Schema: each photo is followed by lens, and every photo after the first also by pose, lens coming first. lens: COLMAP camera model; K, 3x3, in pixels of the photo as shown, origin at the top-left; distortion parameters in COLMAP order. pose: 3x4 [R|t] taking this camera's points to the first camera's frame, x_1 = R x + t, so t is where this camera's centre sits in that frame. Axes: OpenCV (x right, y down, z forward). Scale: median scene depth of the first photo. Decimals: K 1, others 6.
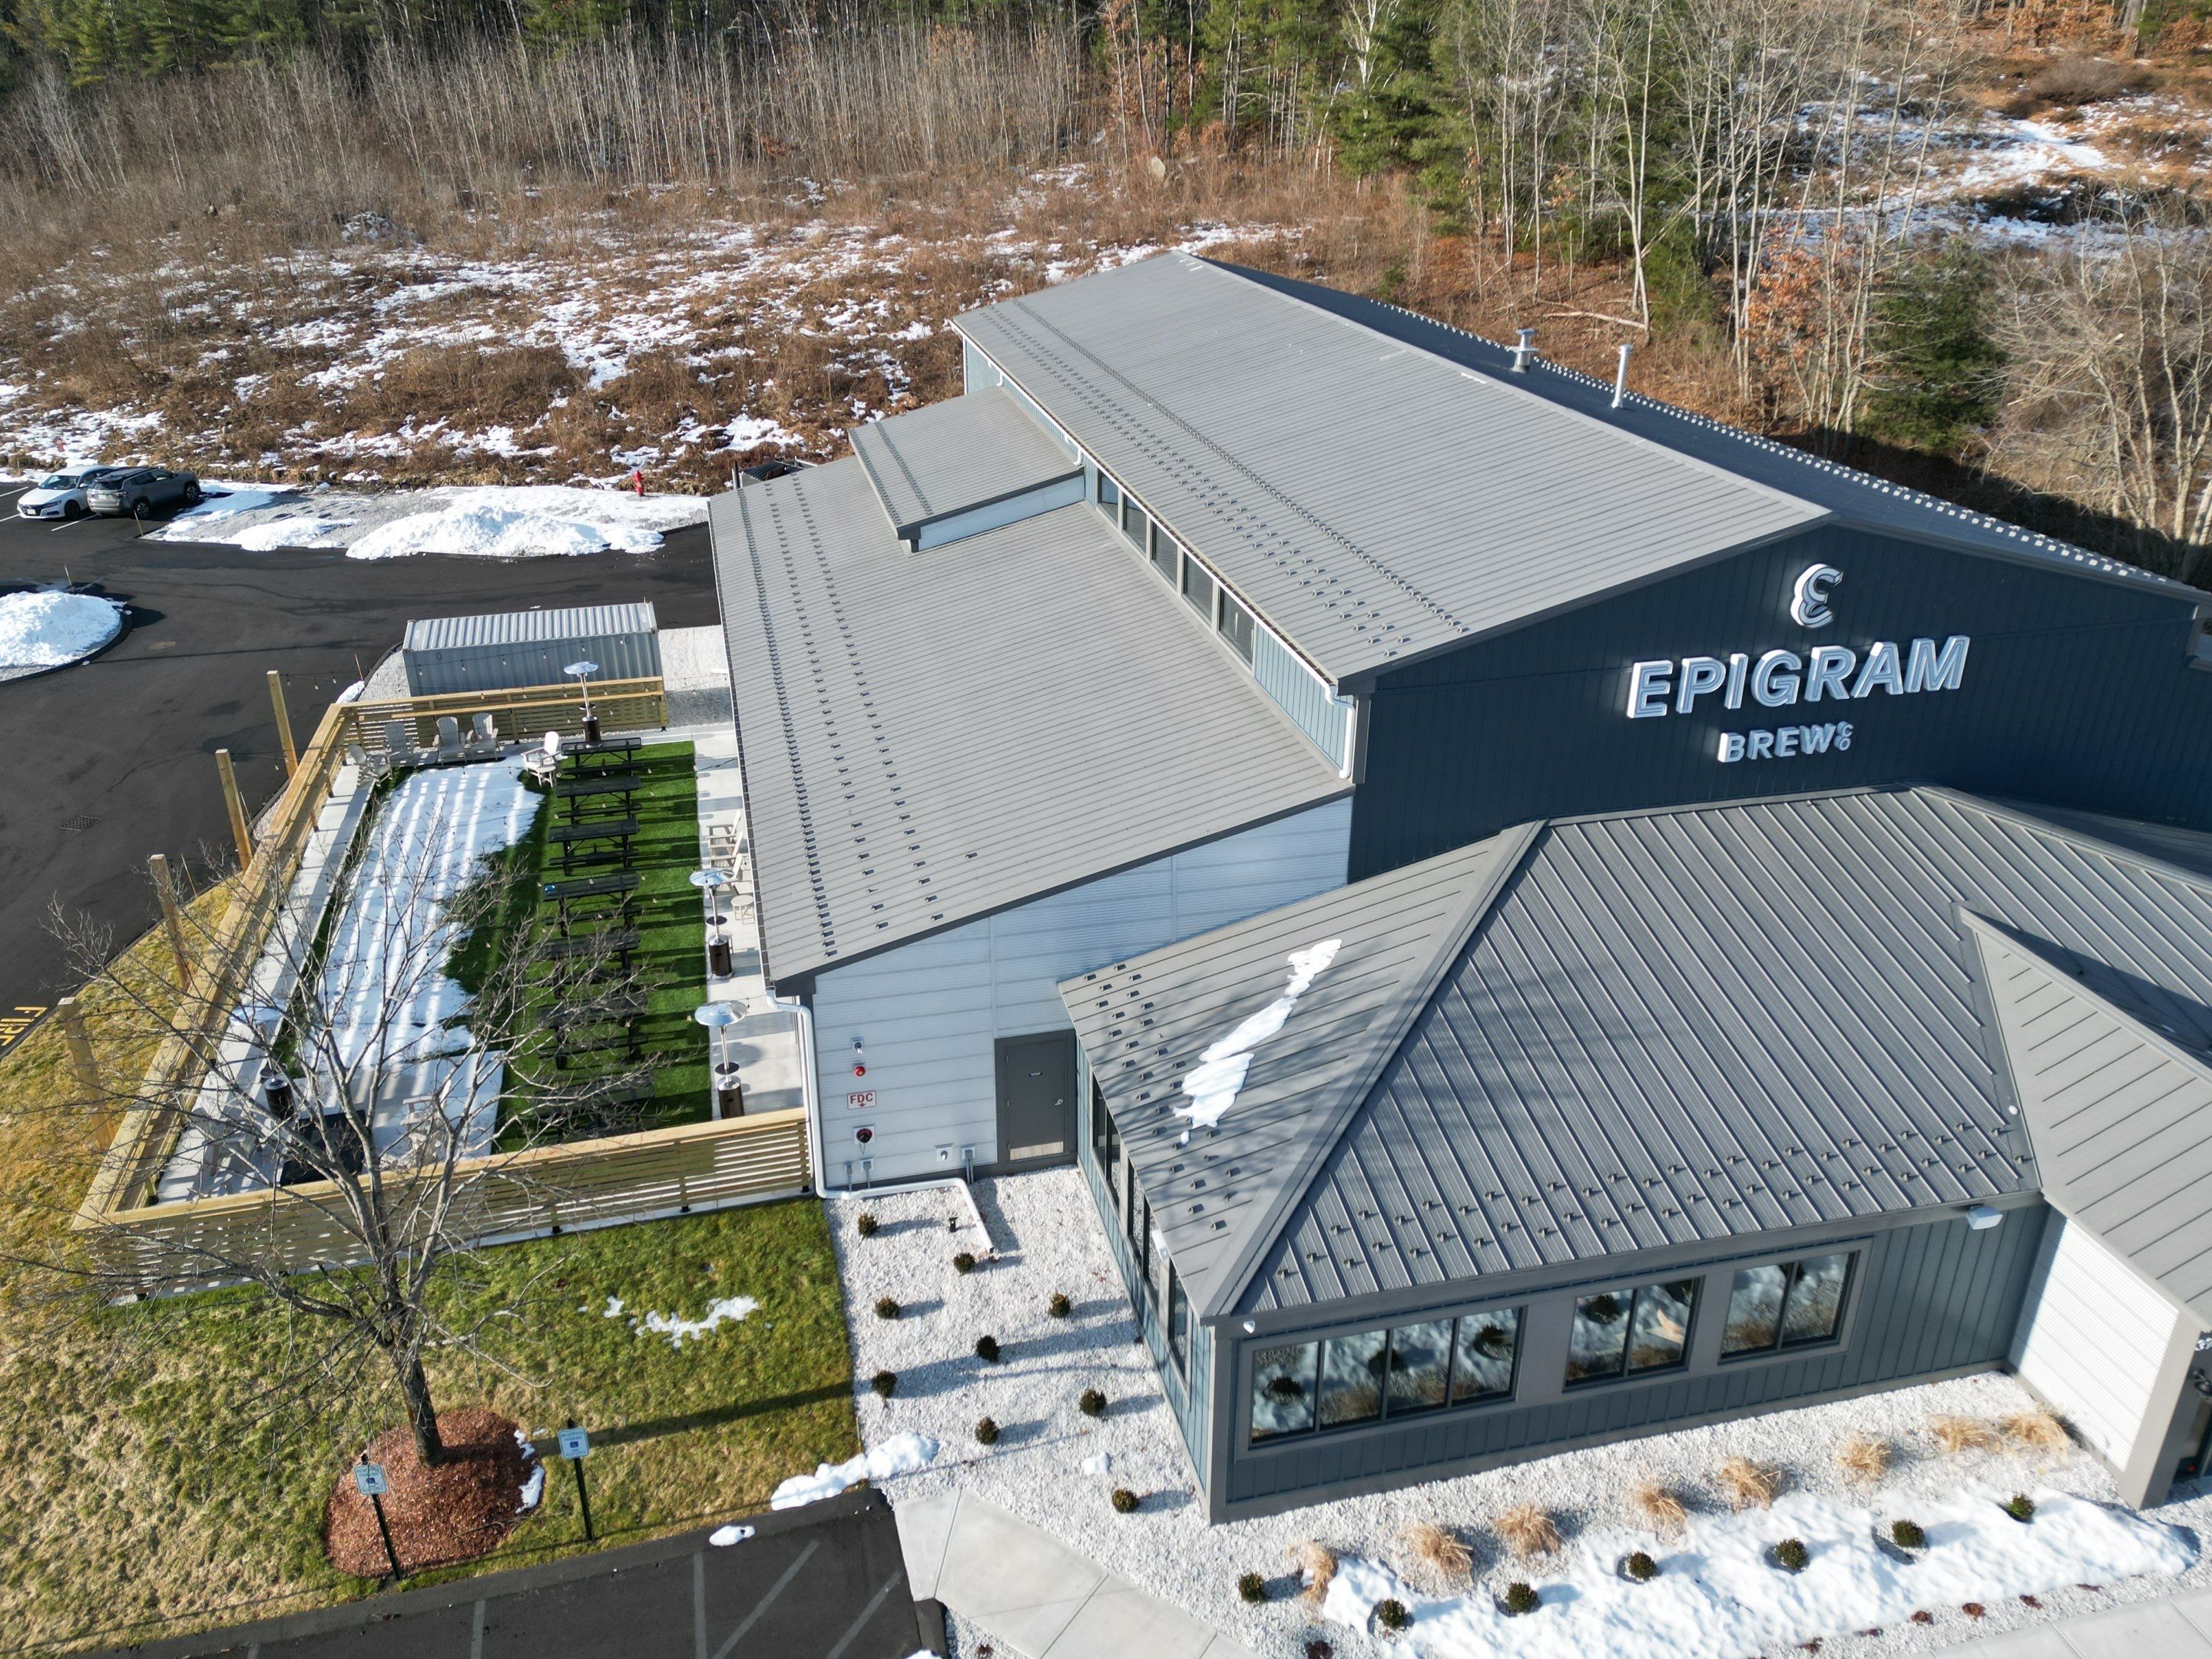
lens RADIAL K [[1681.2, 0, 1103.7], [0, 1681.2, 829.5], [0, 0, 1]] dist [0.086307, -0.073741]
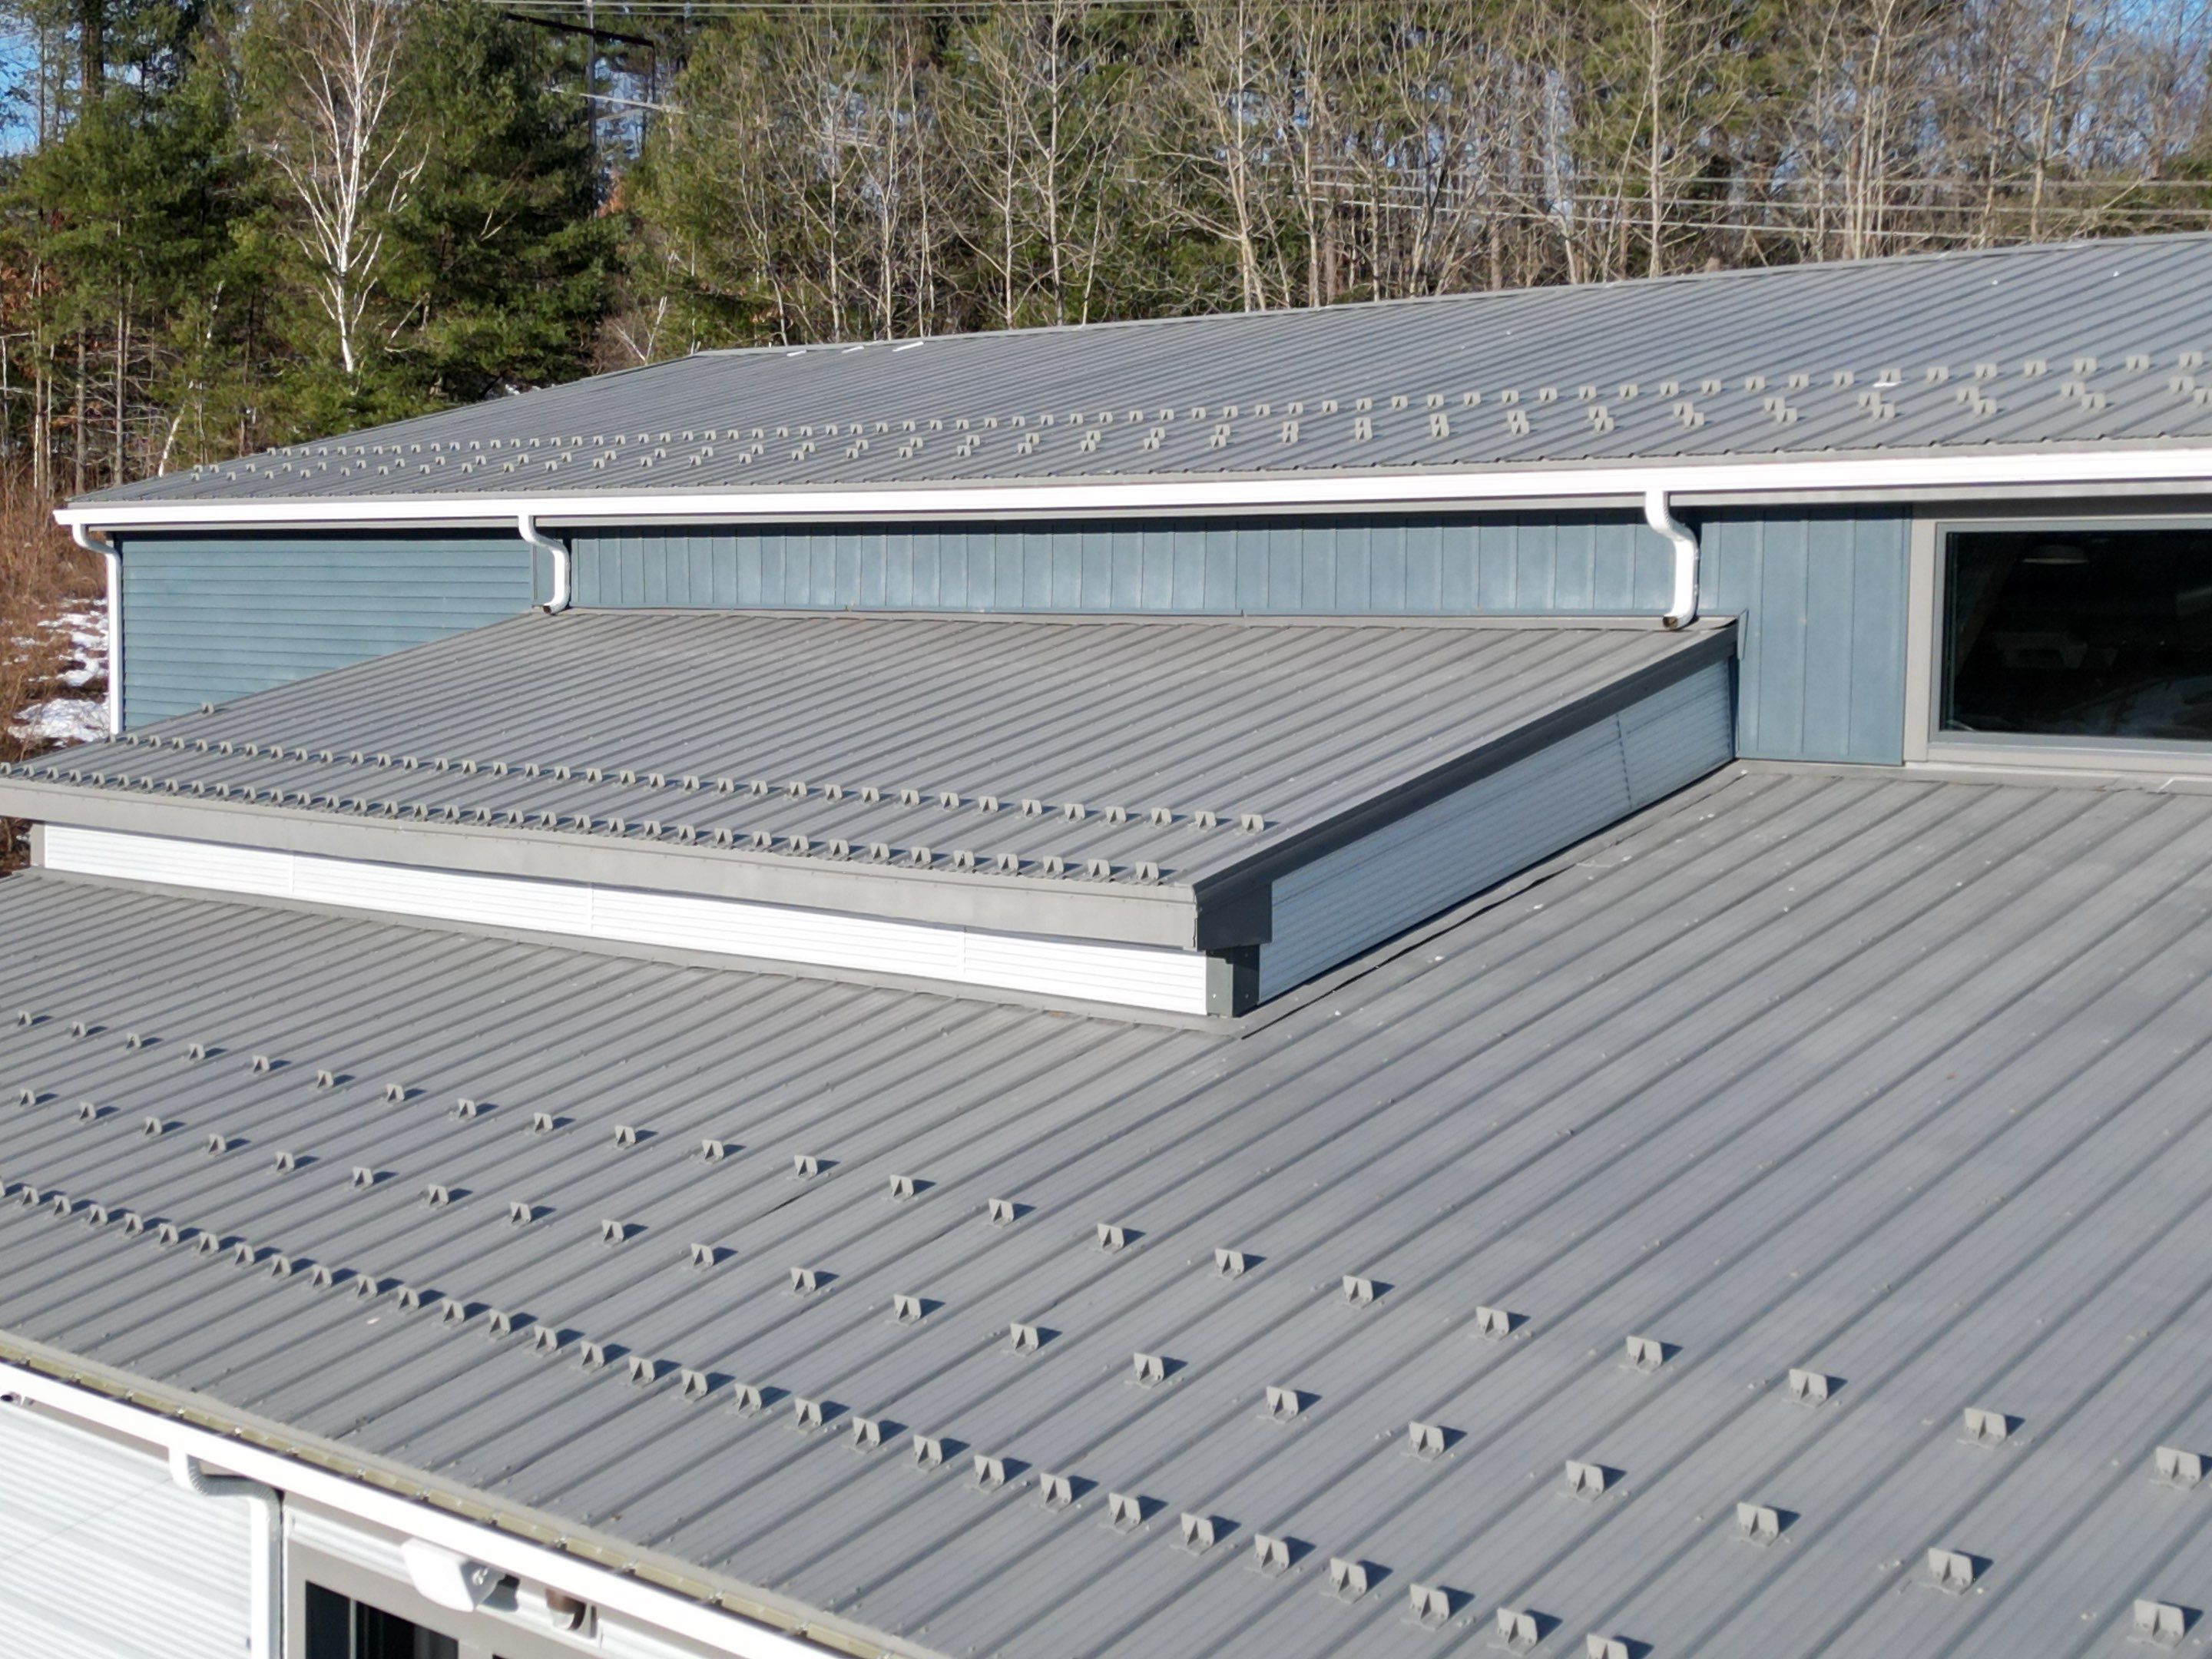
lens RADIAL K [[3068.5, 0, 1112.8], [0, 3068.5, 819.4], [0, 0, 1]] dist [0.108749, 0.000000]
pose [[0.836352, -0.032713, 0.547215, -0.489502], [0.224261, 0.931284, -0.287084, -0.135109], [-0.500222, 0.362822, 0.786218, 1.114217]]
